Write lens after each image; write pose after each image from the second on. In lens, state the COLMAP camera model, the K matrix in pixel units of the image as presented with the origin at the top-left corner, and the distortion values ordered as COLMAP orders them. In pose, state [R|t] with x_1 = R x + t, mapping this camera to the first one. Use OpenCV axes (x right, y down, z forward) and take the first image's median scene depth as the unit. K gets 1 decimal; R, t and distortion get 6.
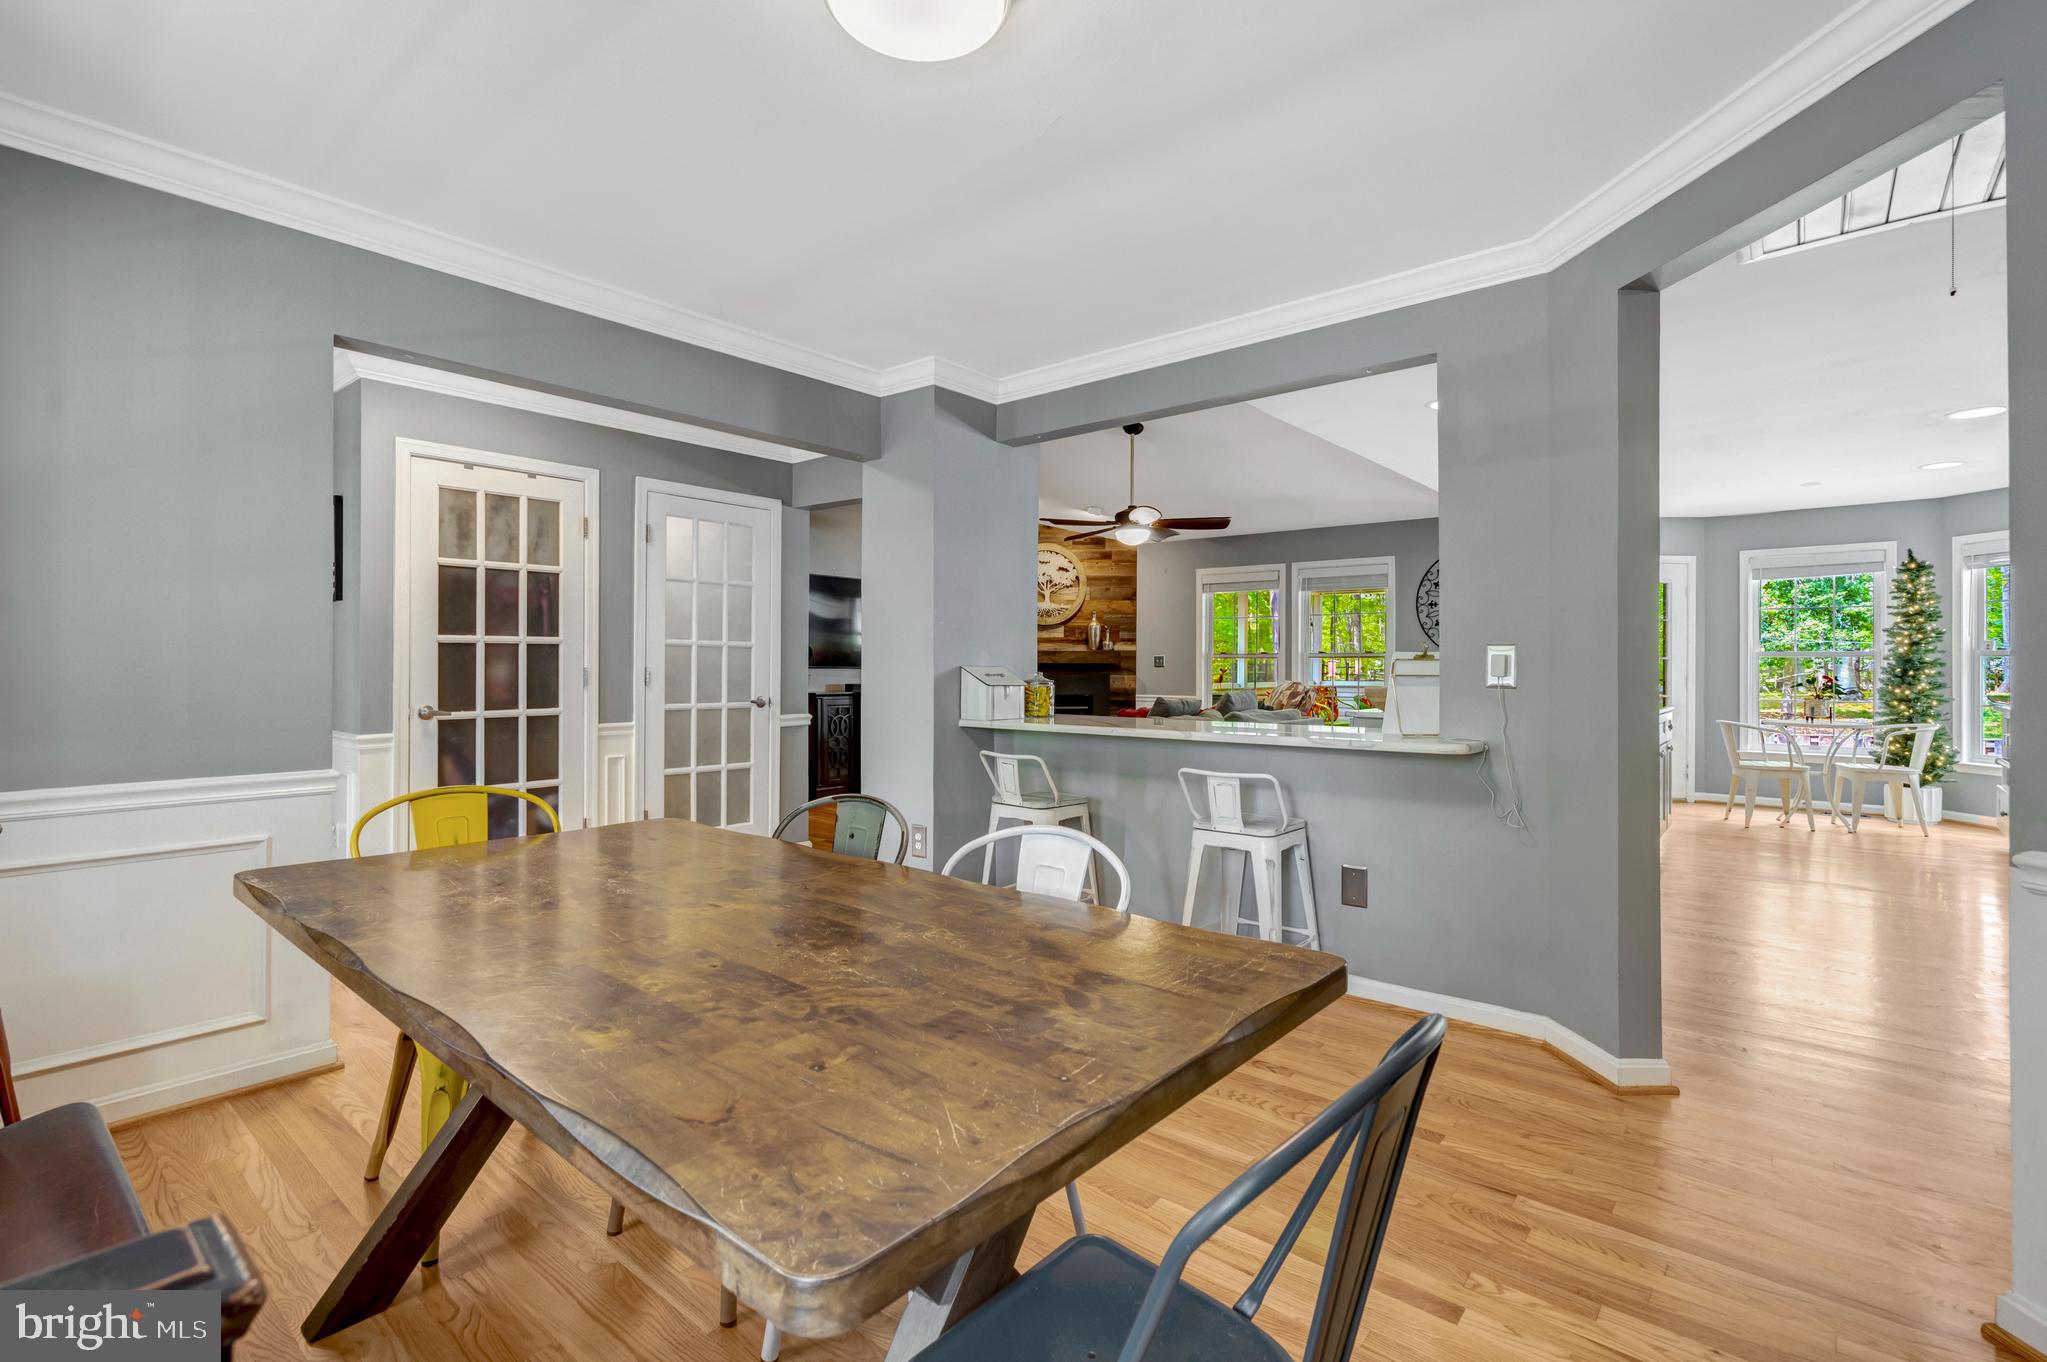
lens RADIAL K [[958.5, 0, 998.8], [0, 958.5, 656.9], [0, 0, 1]] dist [-0.001615, 0.002720]
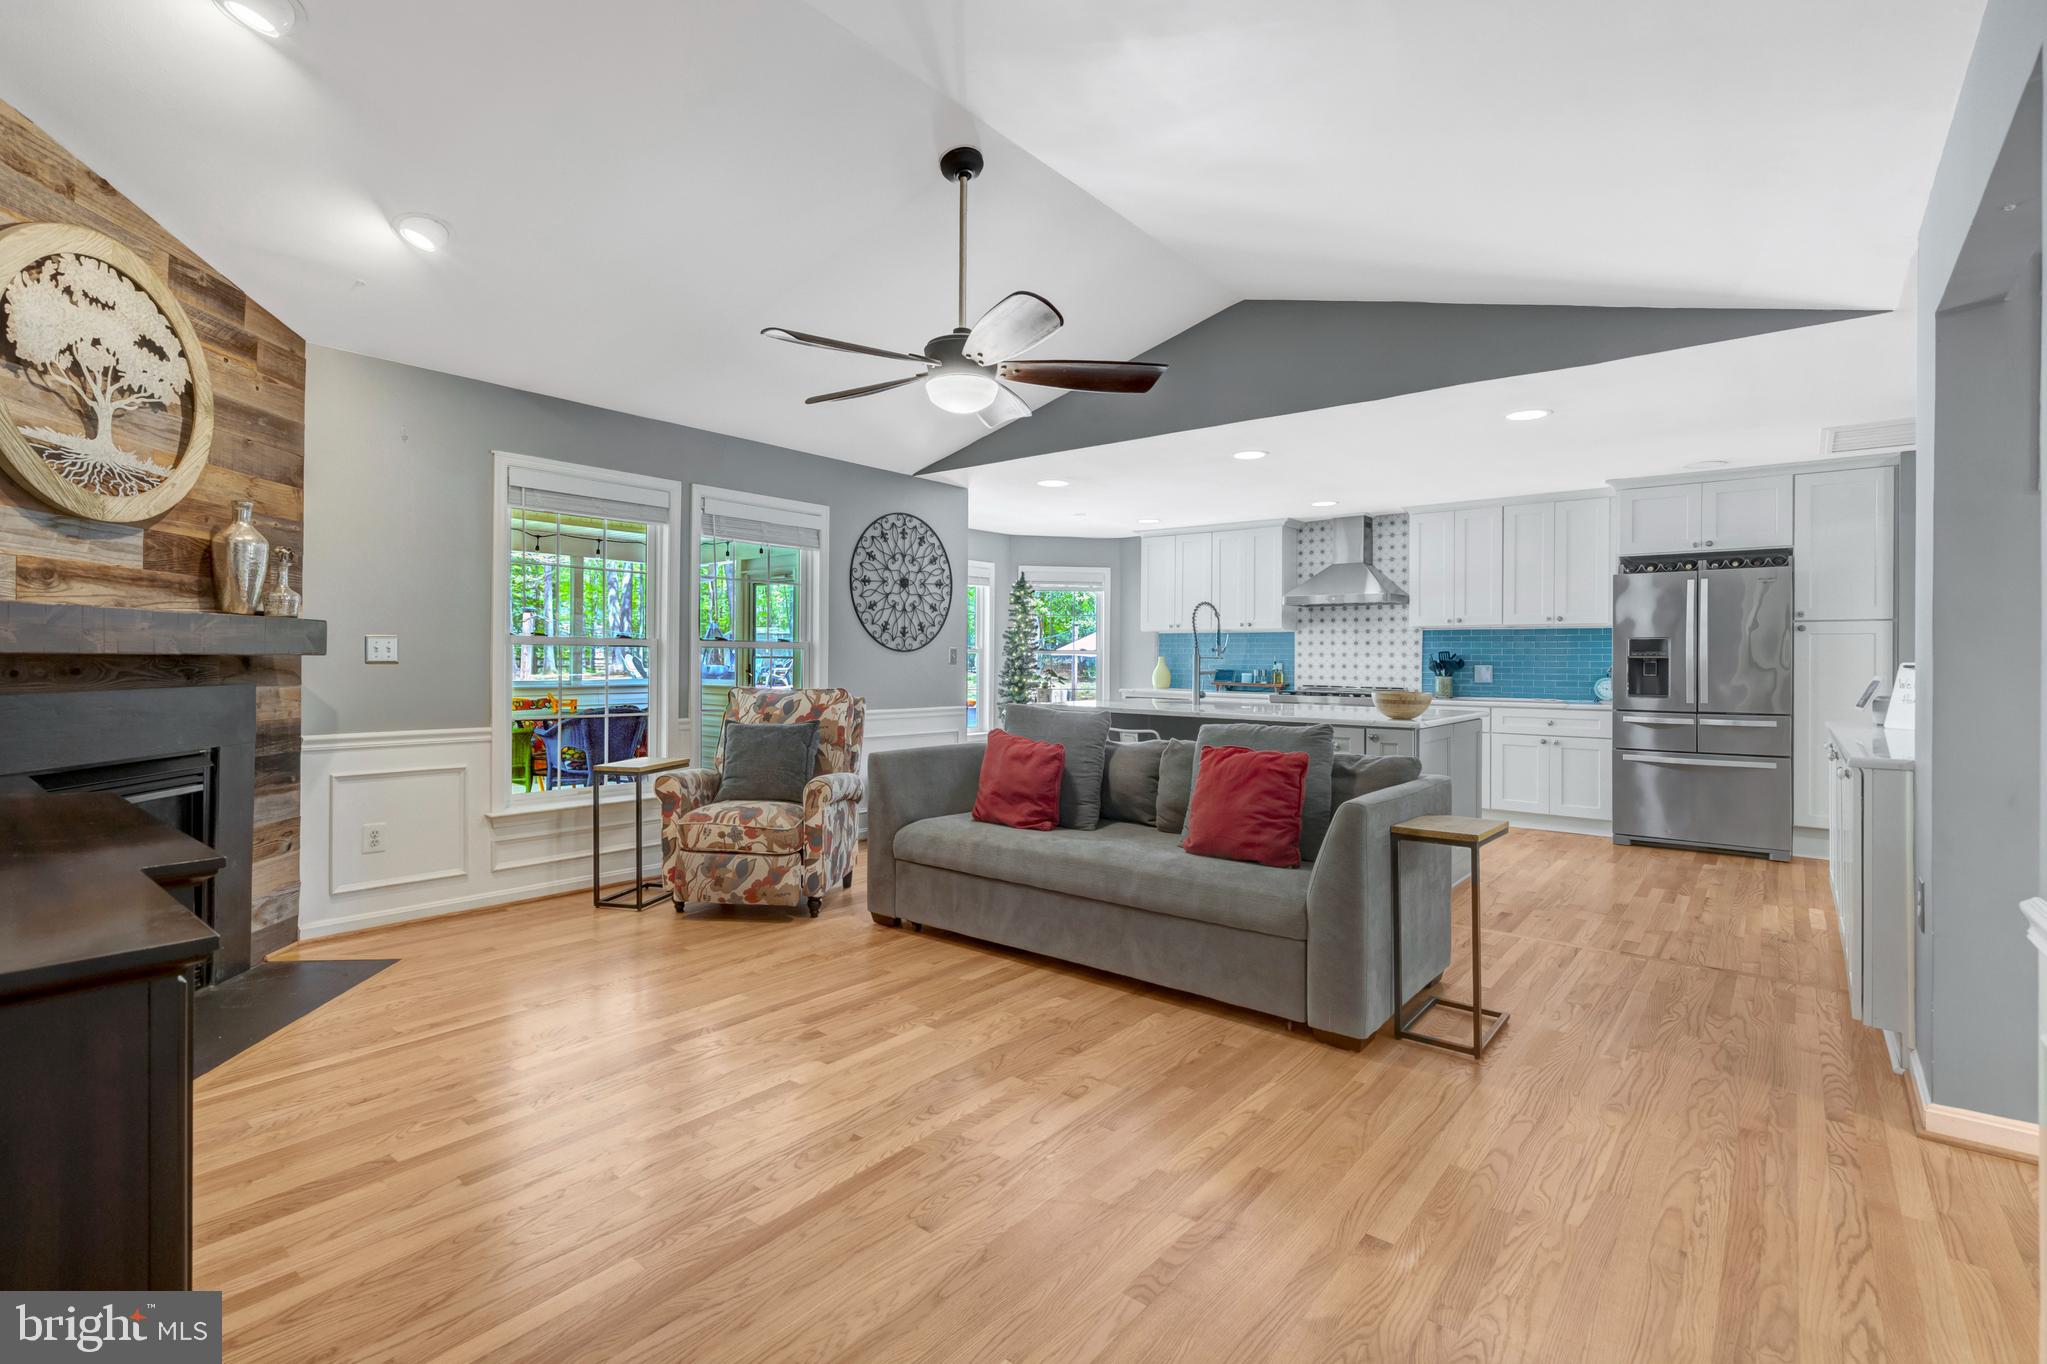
lens RADIAL K [[958.5, 0, 998.8], [0, 958.5, 659.0], [0, 0, 1]] dist [-0.001615, 0.002720]
pose [[-0.022008, -0.003958, 0.999750, -0.331556], [-0.018498, 0.999823, 0.003551, 0.002962], [-0.999587, -0.018415, -0.022077, 0.995172]]
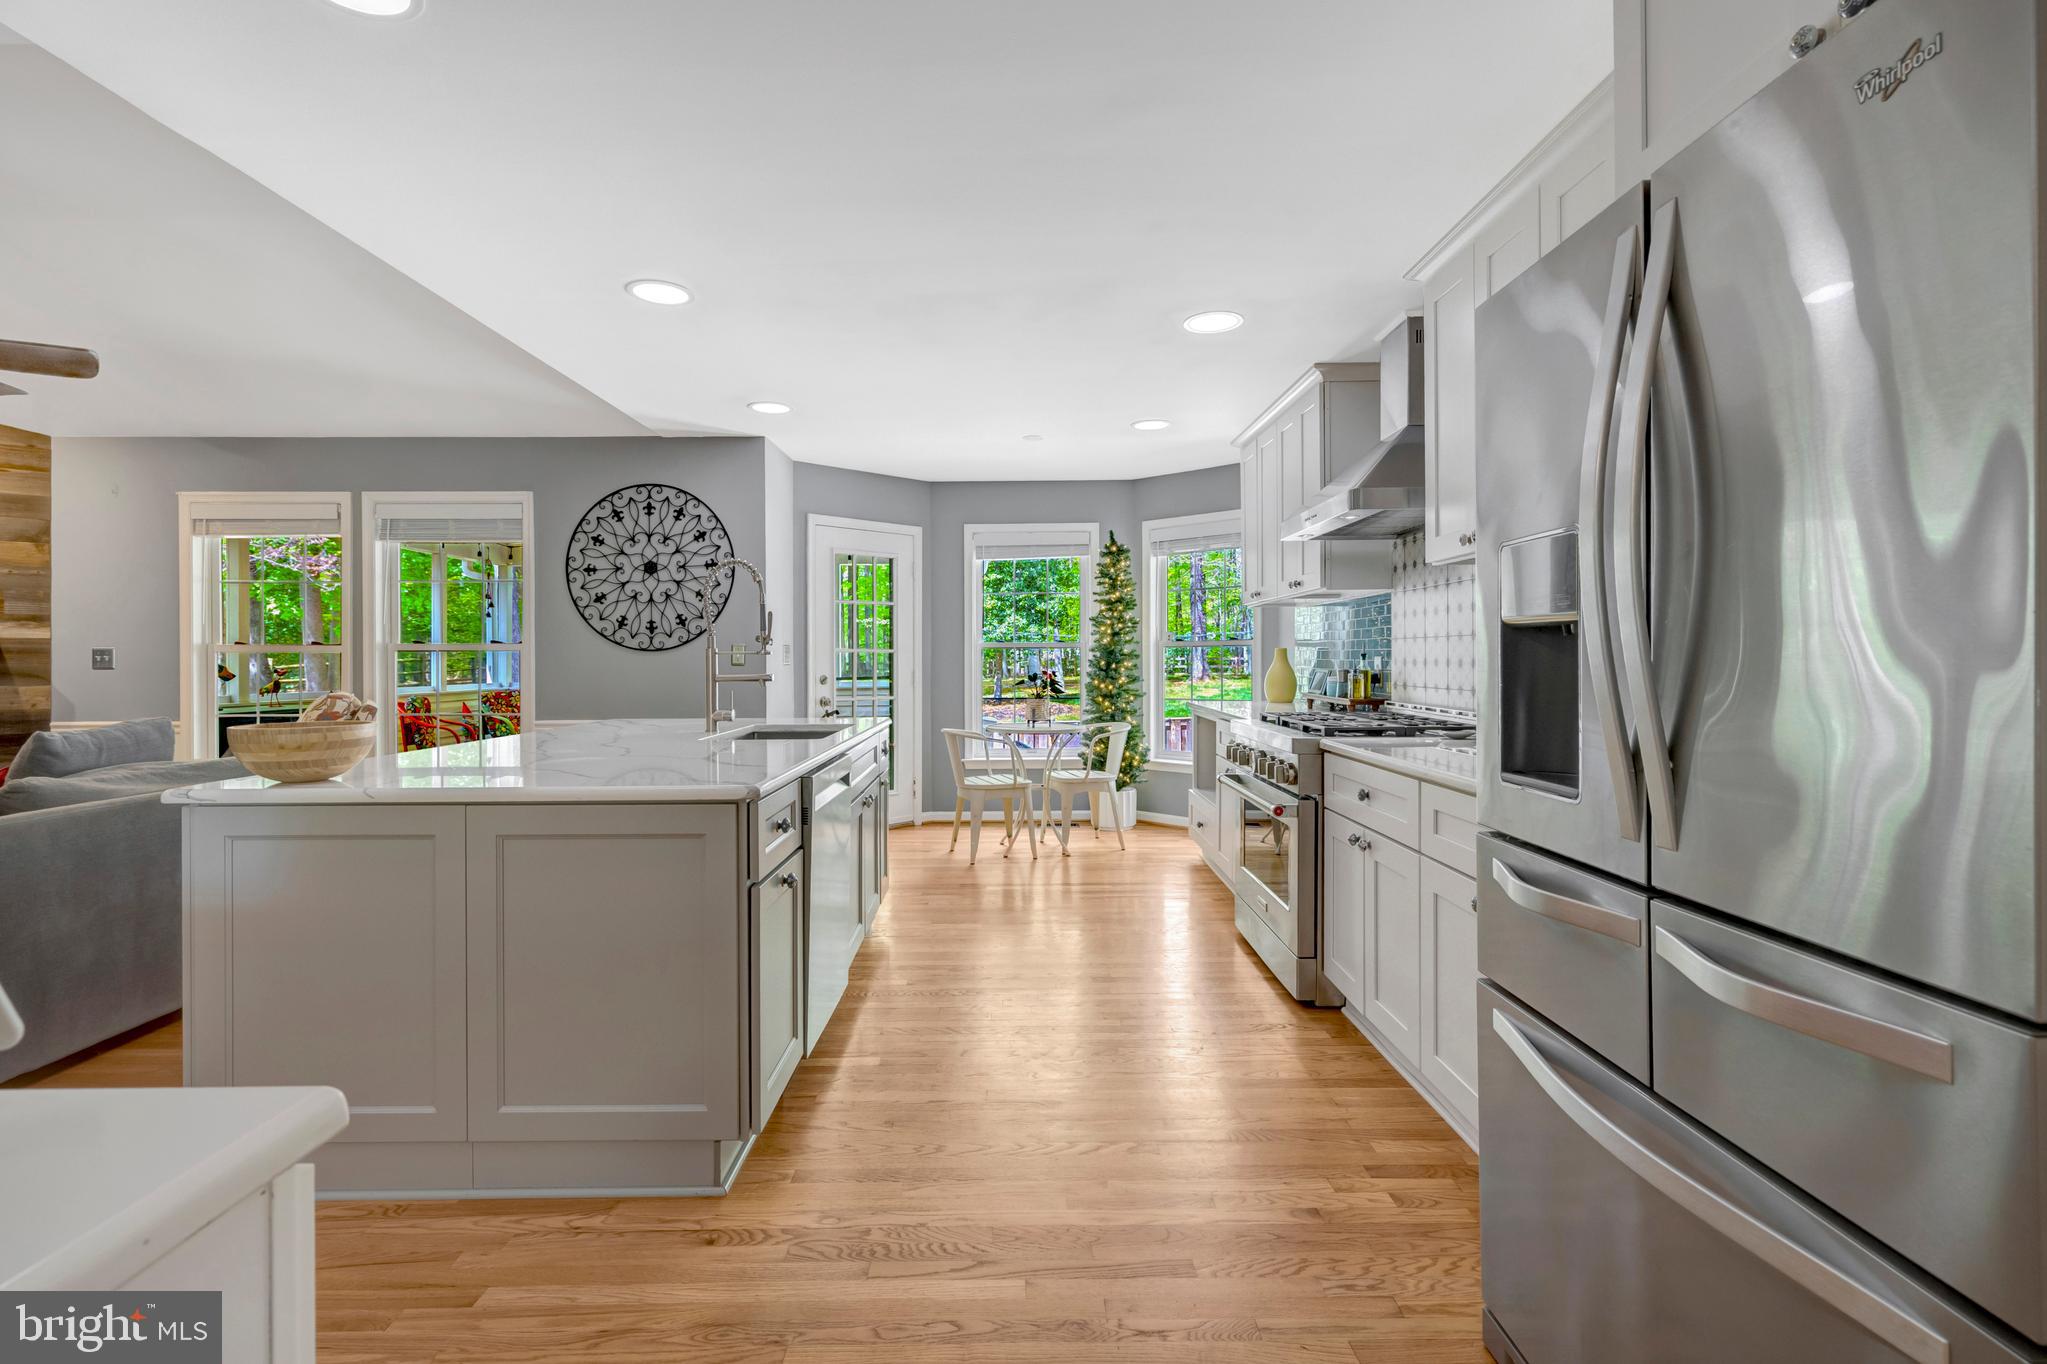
lens RADIAL K [[958.5, 0, 1021.3], [0, 958.5, 662.3], [0, 0, 1]] dist [-0.001615, 0.002720]
pose [[0.753867, -0.011411, 0.656928, 0.268543], [0.002285, 0.999889, 0.014746, -0.000578], [-0.657023, -0.009616, 0.753809, 0.347122]]
